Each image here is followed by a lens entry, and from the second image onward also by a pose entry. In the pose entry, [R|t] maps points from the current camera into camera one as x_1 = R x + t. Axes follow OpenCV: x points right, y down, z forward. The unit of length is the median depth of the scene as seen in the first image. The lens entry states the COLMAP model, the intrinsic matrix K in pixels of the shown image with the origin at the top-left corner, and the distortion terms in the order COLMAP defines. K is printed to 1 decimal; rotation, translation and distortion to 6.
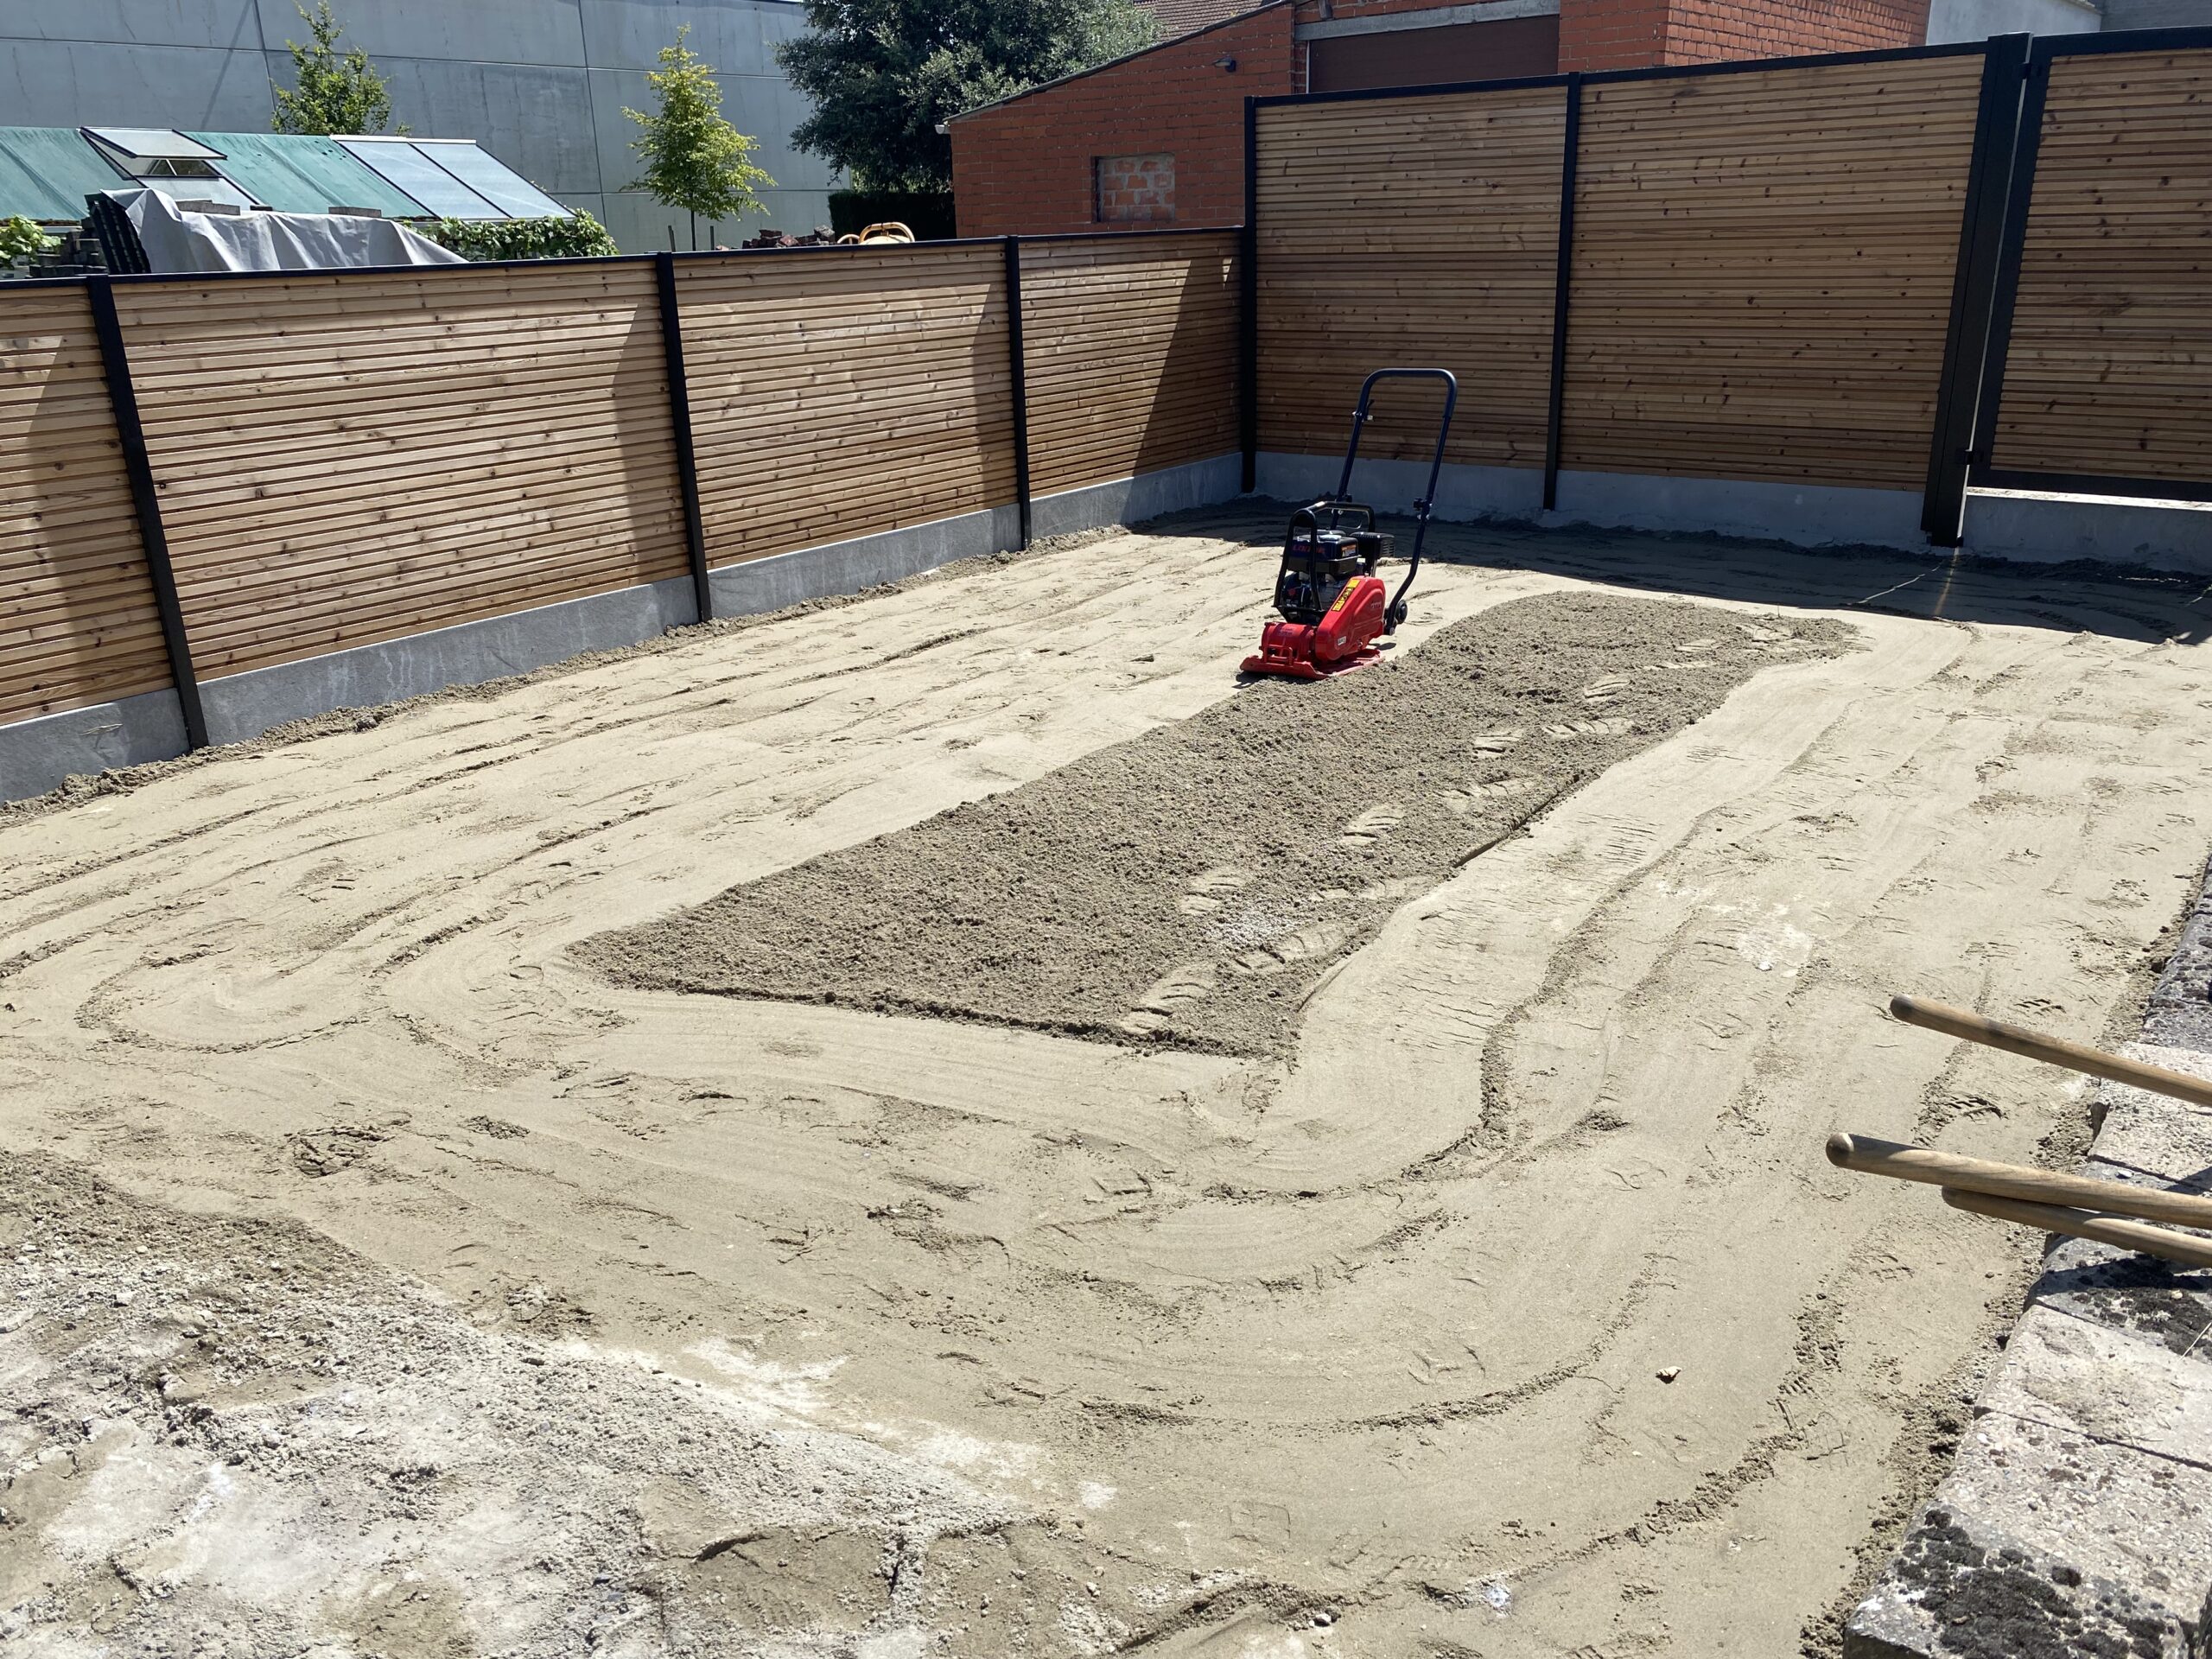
lens RADIAL K [[1676.6, 0, 1099.7], [0, 1676.6, 820.5], [0, 0, 1]] dist [0.002542, 0.014674]
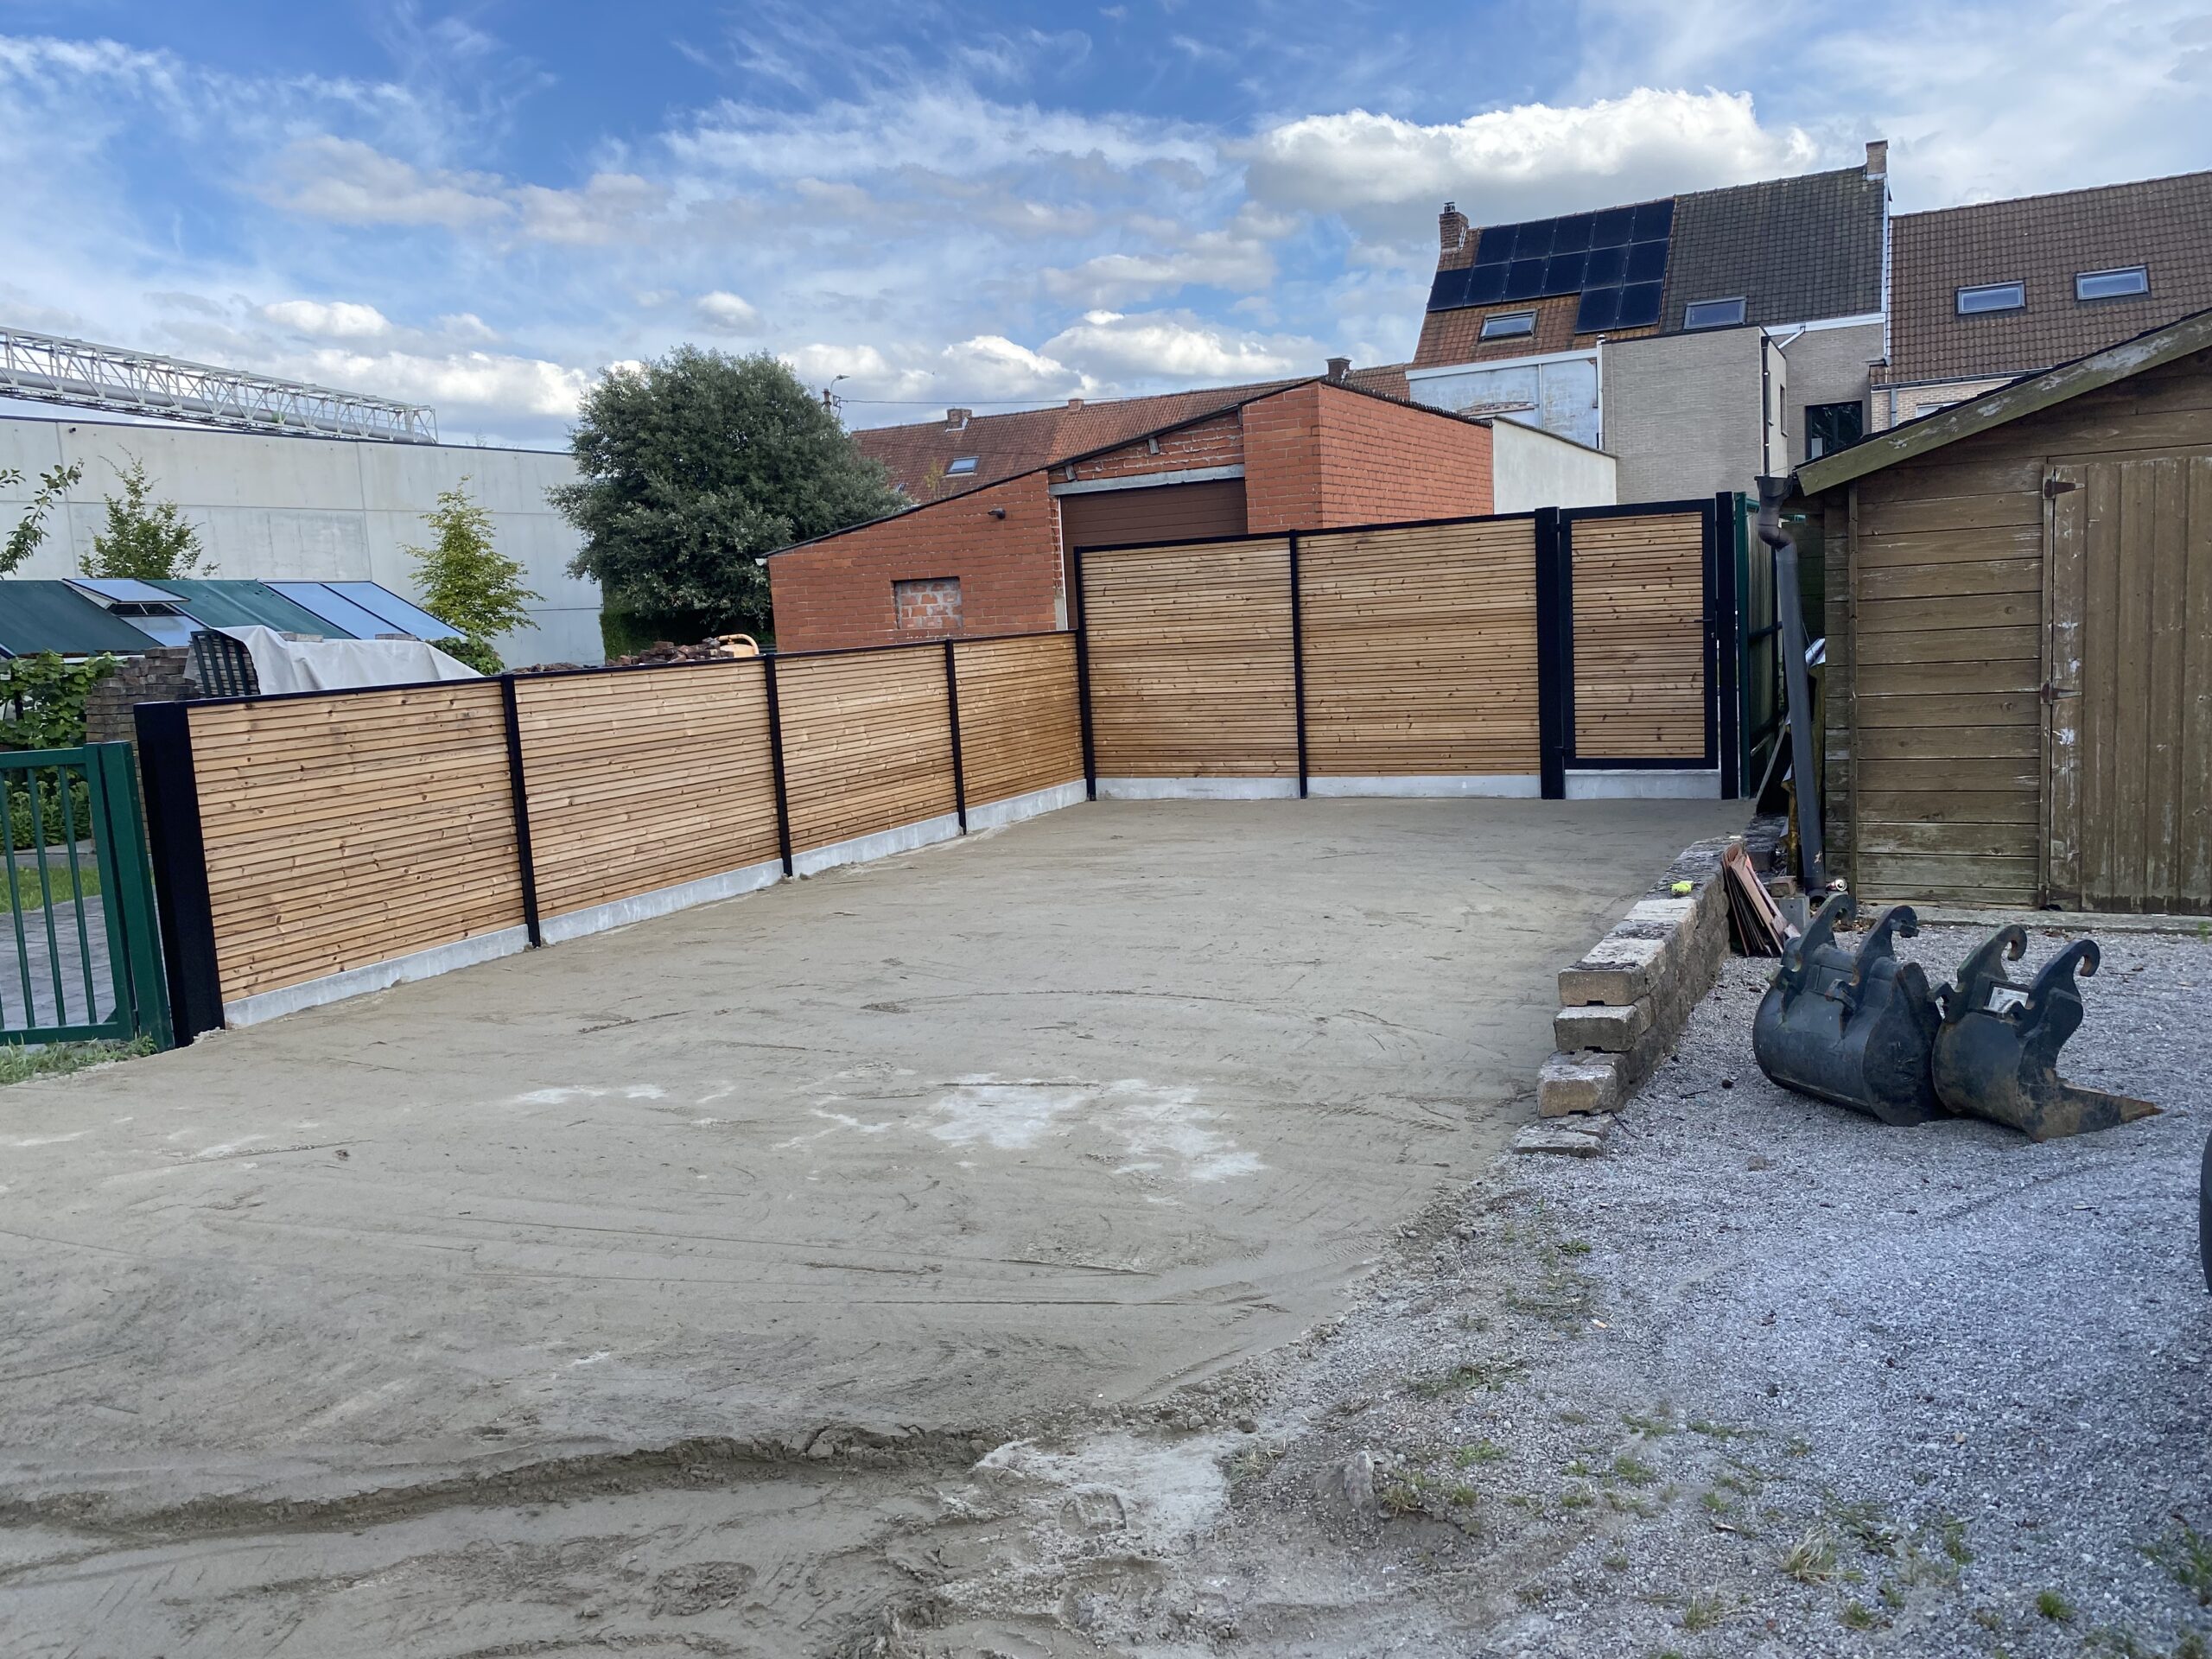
lens RADIAL K [[1651.6, 0, 1106.0], [0, 1651.6, 829.5], [0, 0, 1]] dist [0.146729, -0.340946]
pose [[0.980031, -0.052360, 0.191828, -0.201796], [0.093035, 0.973344, -0.209633, 0.138321], [-0.175738, 0.223293, 0.958779, -0.399297]]
